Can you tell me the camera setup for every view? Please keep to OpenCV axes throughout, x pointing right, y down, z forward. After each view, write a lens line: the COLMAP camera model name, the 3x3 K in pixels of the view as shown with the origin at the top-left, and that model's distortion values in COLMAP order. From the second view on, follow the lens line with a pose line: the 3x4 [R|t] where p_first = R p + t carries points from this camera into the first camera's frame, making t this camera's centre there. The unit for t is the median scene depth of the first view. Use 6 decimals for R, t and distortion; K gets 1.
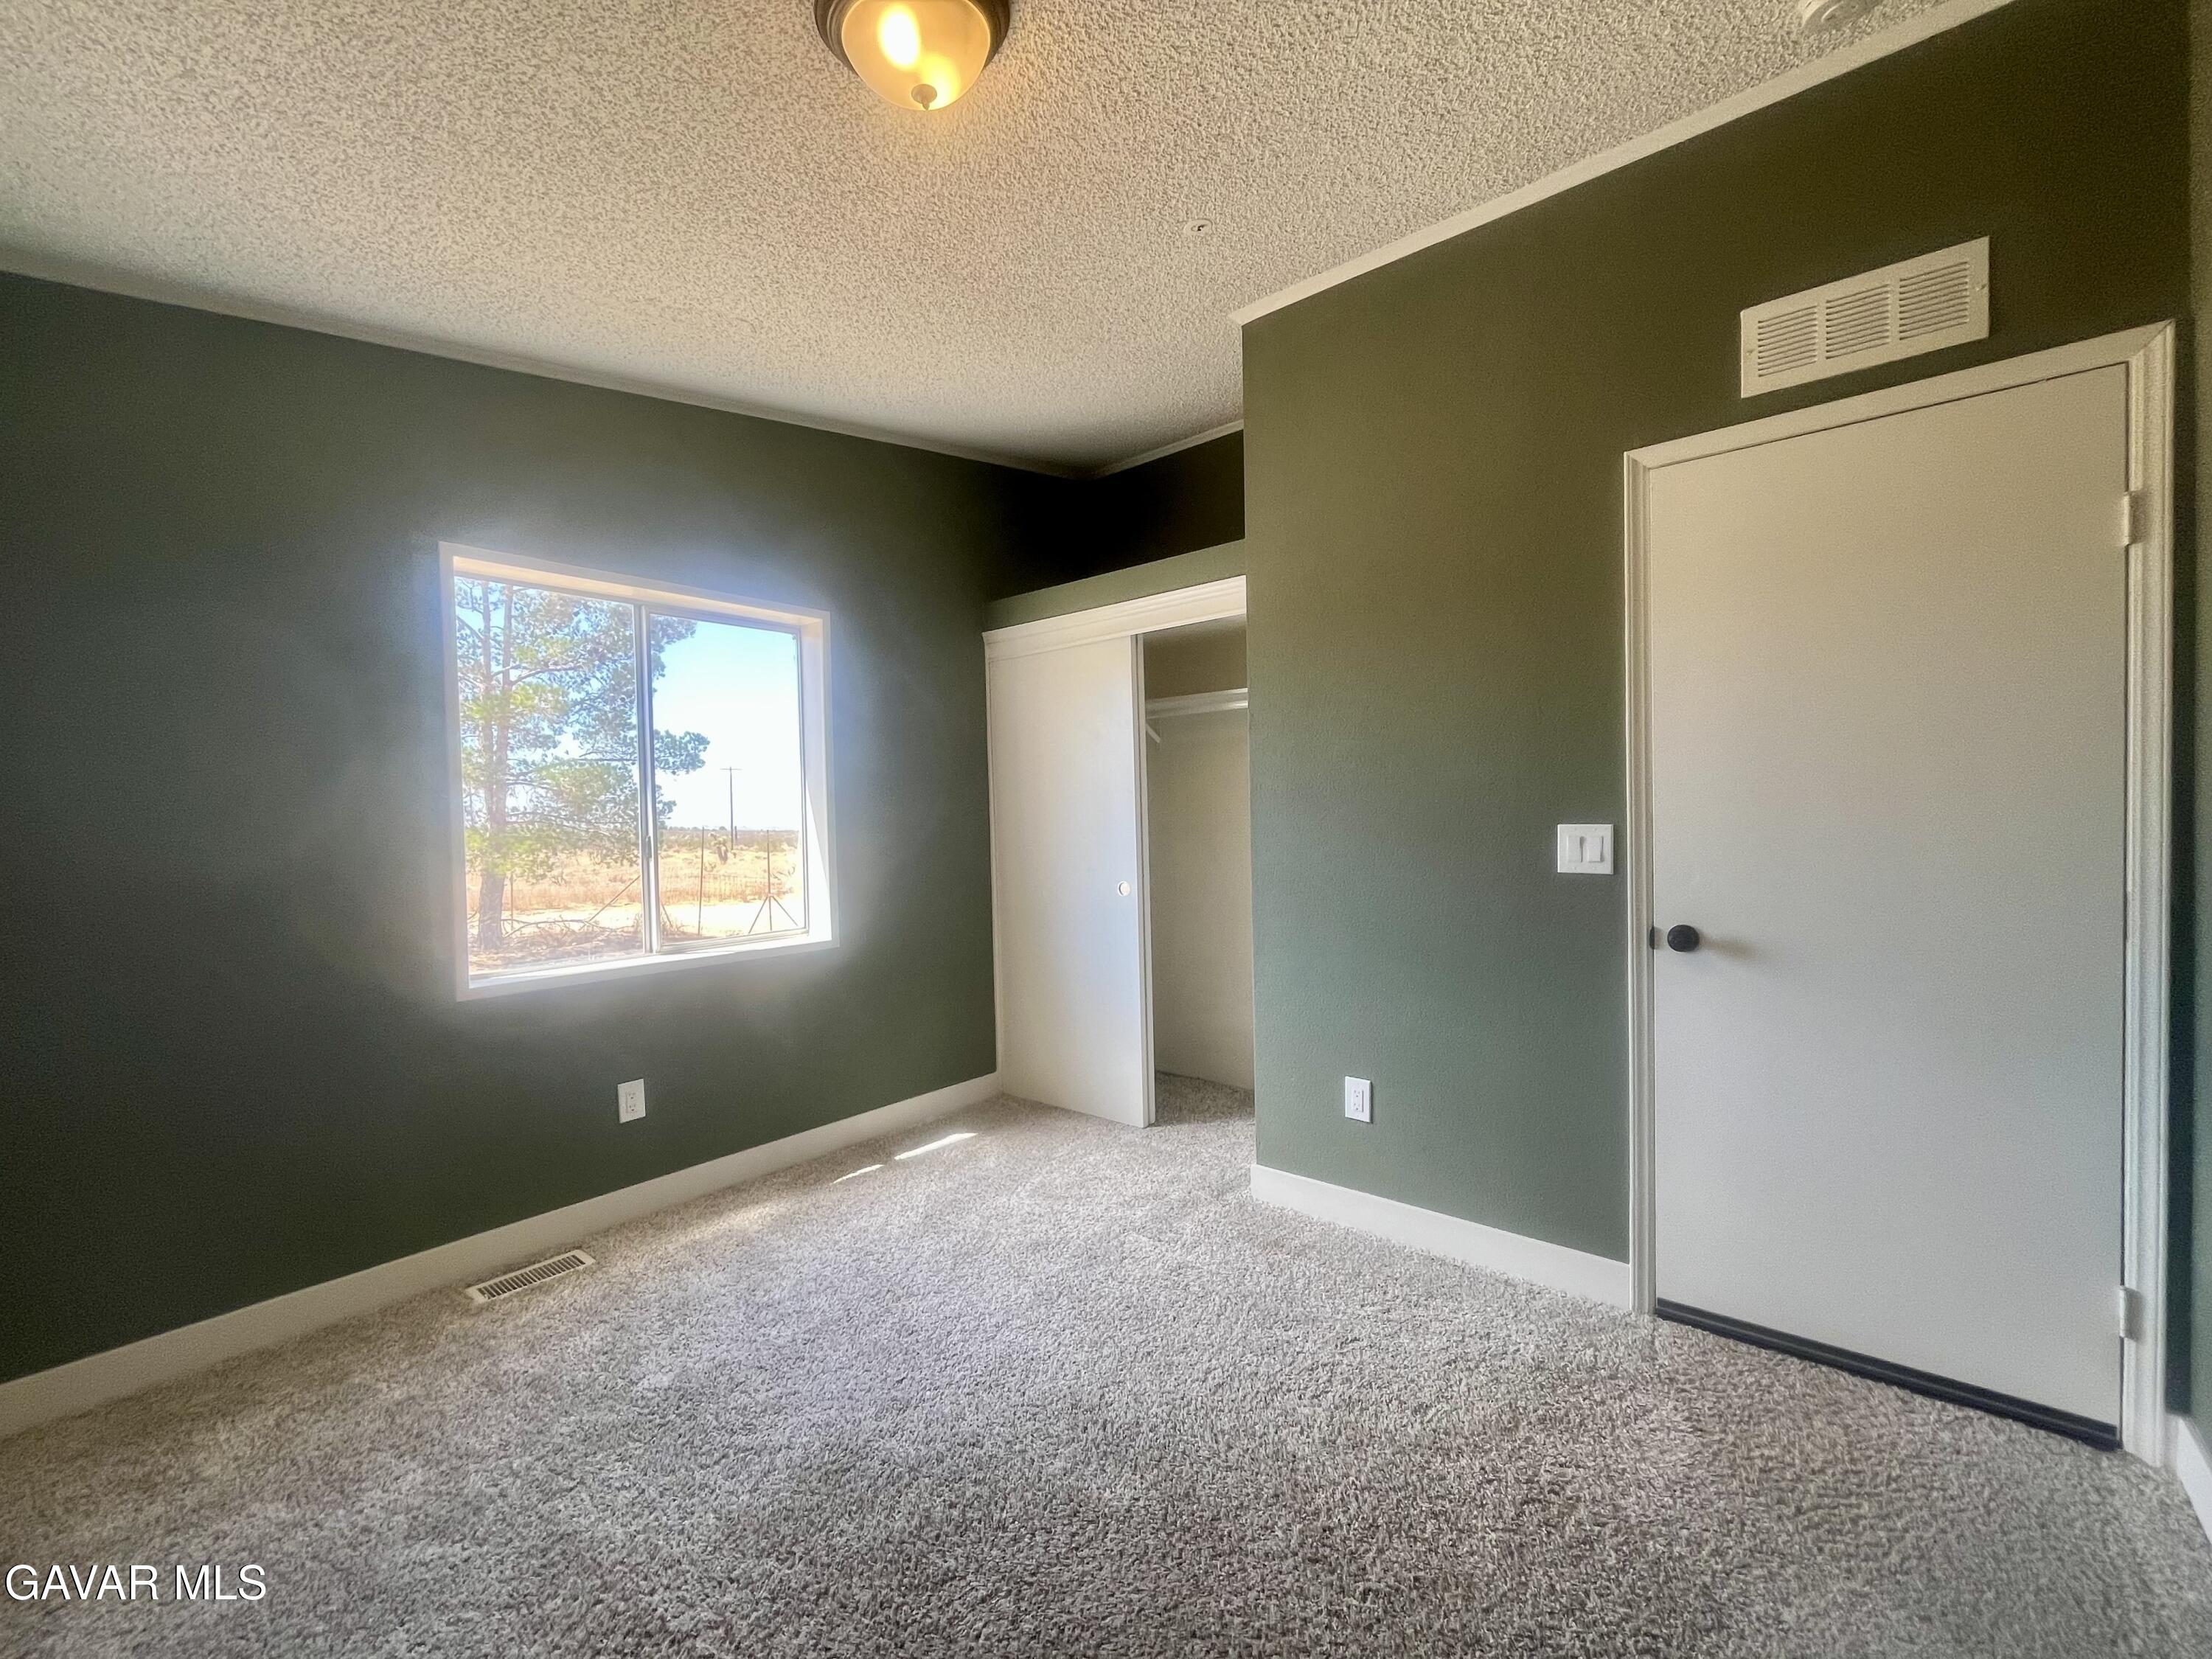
lens RADIAL K [[903.6, 0, 1115.9], [0, 903.6, 831.5], [0, 0, 1]] dist [-0.001265, -0.000097]
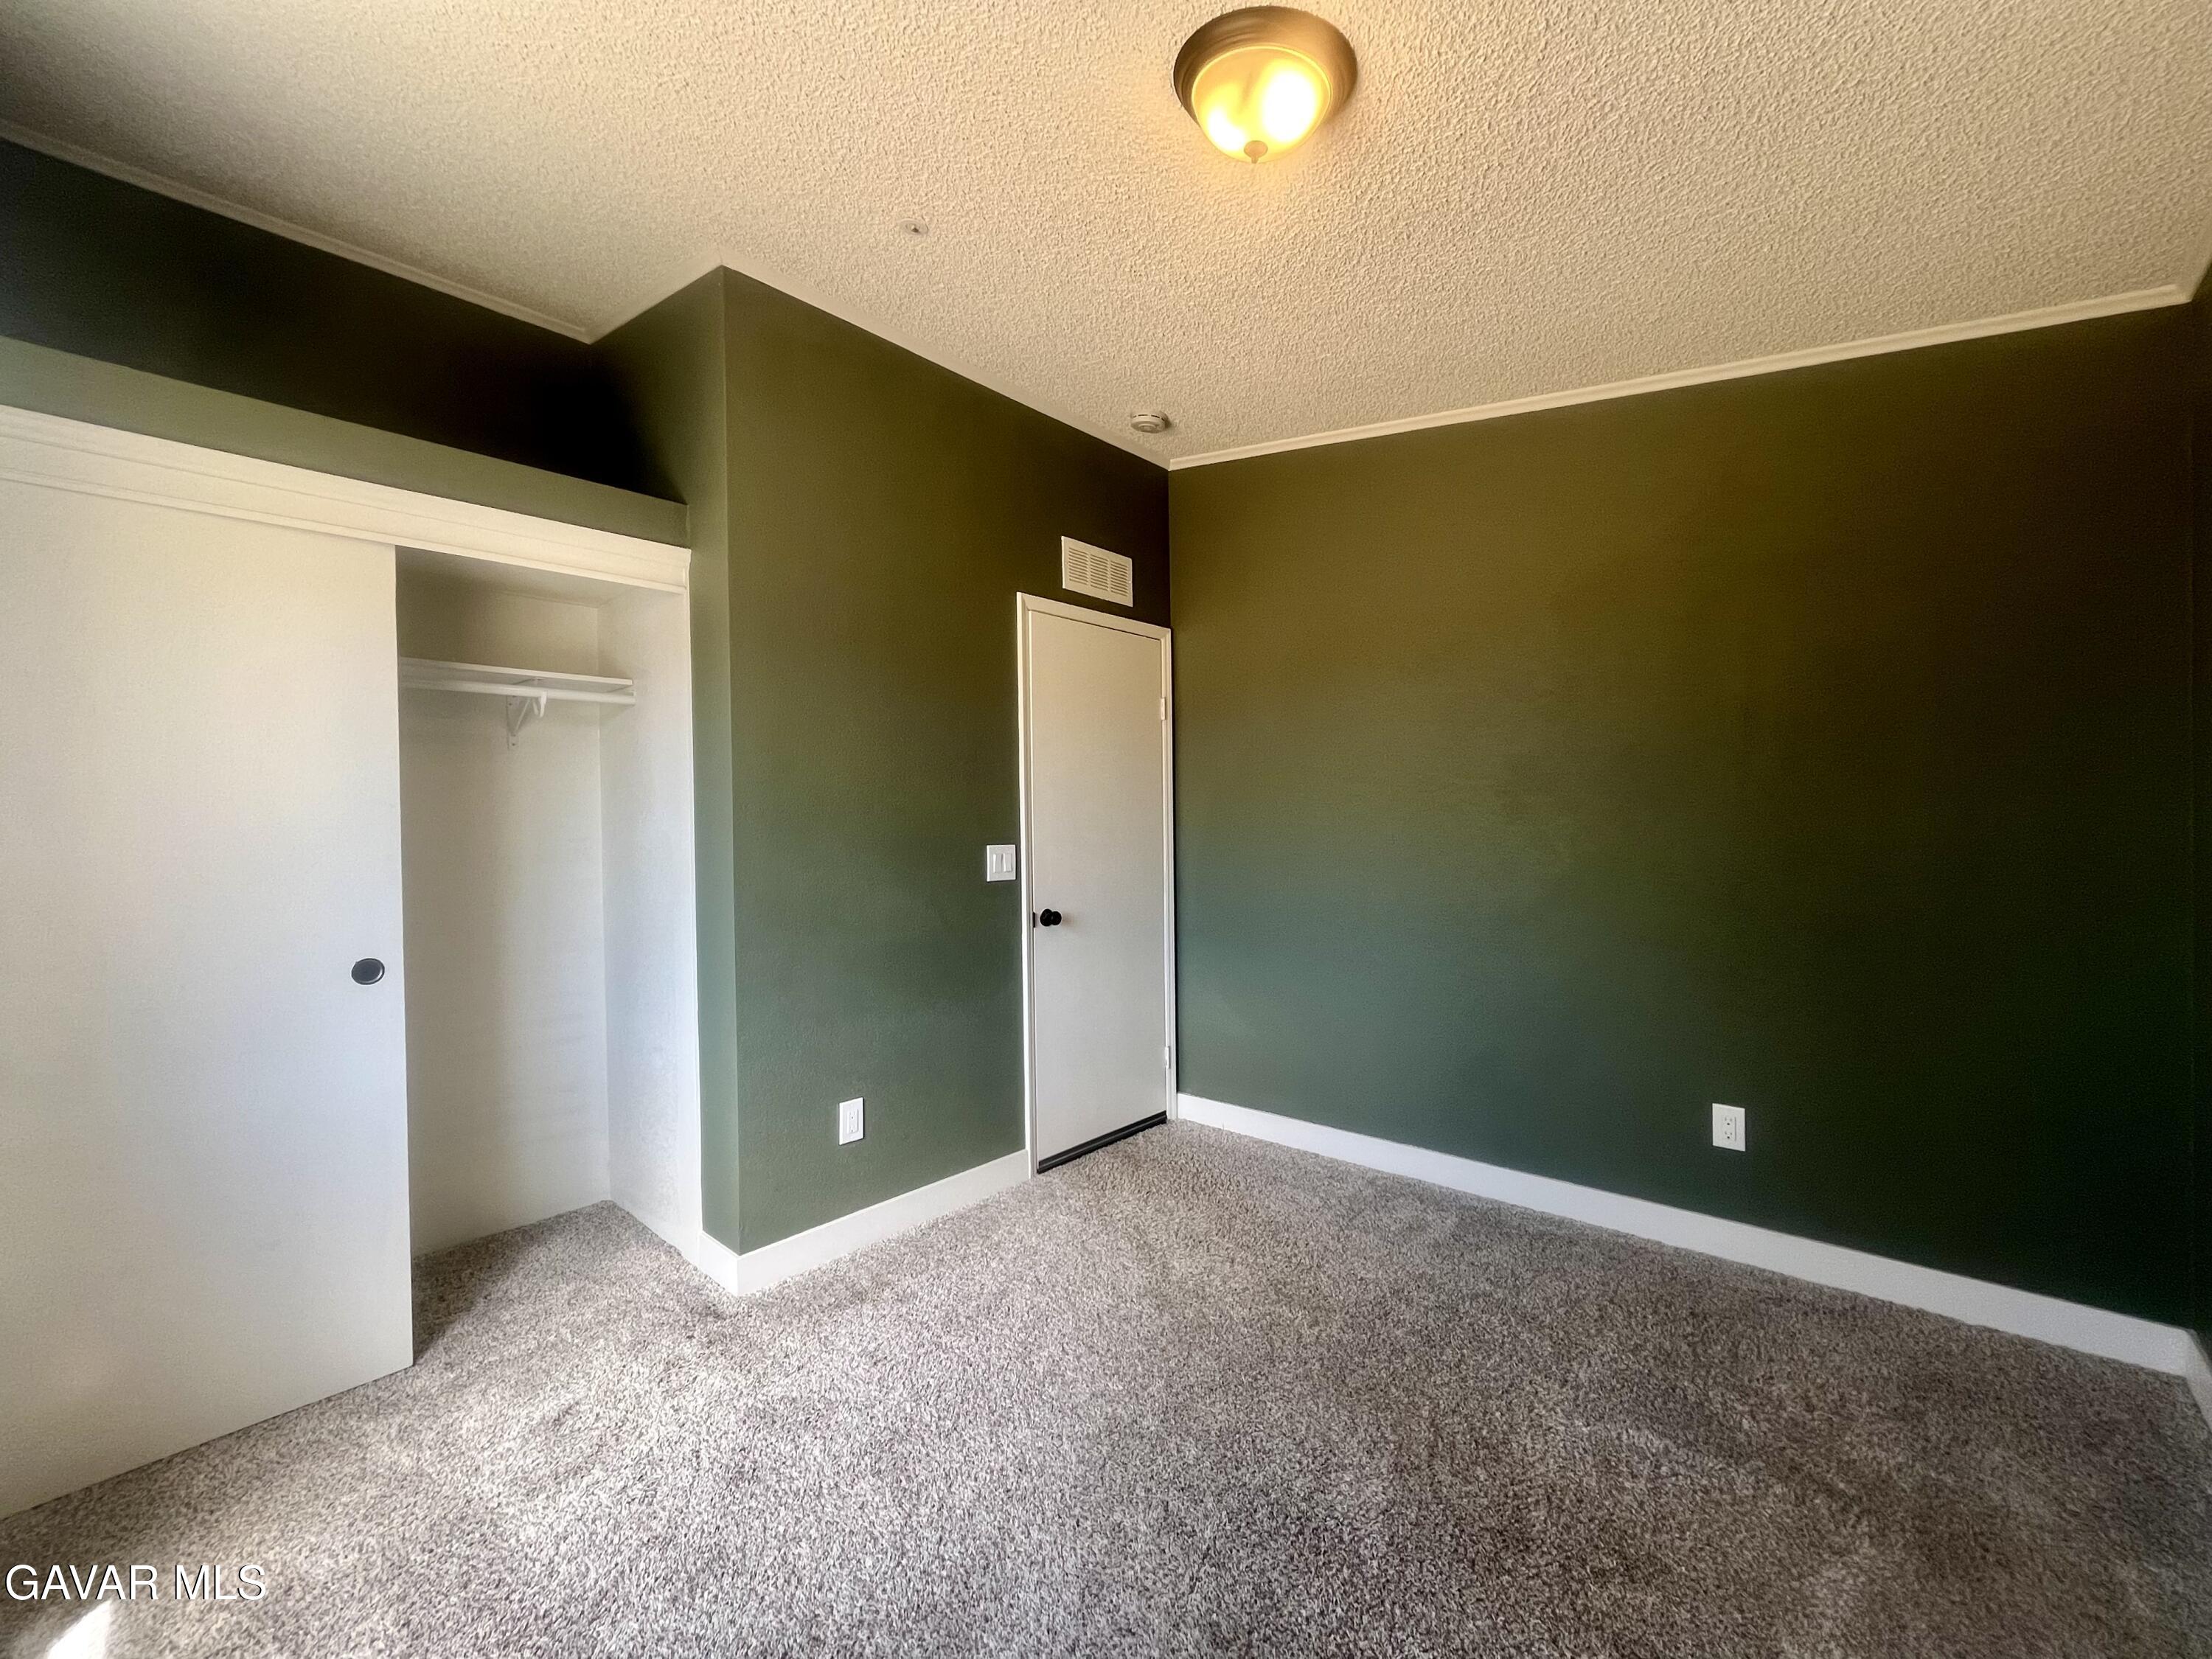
lens RADIAL K [[903.6, 0, 1115.9], [0, 903.6, 831.5], [0, 0, 1]] dist [-0.001265, -0.000097]
pose [[0.030829, 0.016308, 0.999392, -0.900280], [0.039824, 0.999053, -0.017531, 0.002861], [-0.998731, 0.040340, 0.030150, 0.807413]]
